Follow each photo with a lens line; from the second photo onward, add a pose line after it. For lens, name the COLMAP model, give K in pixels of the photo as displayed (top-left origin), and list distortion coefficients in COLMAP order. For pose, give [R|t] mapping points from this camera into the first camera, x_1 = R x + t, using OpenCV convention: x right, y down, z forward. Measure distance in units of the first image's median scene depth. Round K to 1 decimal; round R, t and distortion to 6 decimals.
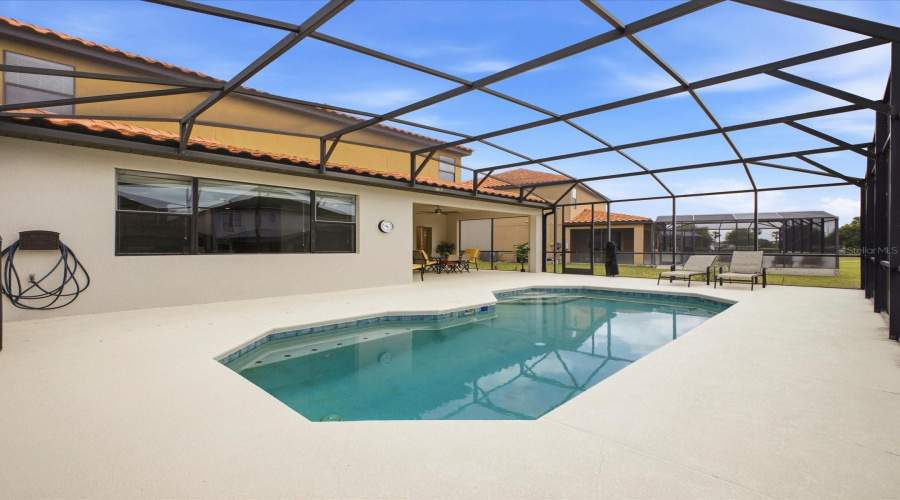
lens RADIAL K [[401.0, 0, 450.0], [0, 401.0, 250.0], [0, 0, 1]] dist [0.000863, 0.000017]
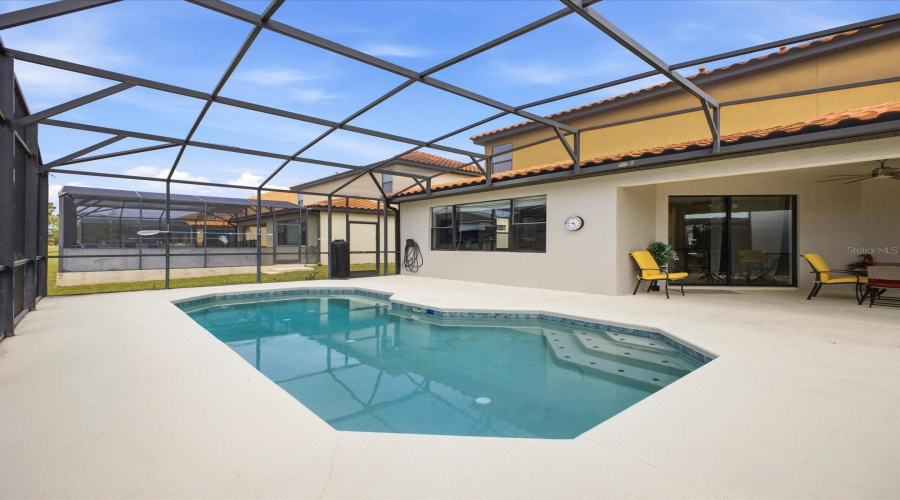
lens RADIAL K [[401.0, 0, 450.0], [0, 401.0, 250.0], [0, 0, 1]] dist [0.000863, 0.000017]
pose [[-0.100574, 0.012331, -0.994853, 0.863222], [-0.010674, 0.999852, 0.013472, -0.011216], [0.994872, 0.011974, -0.100427, 0.956152]]
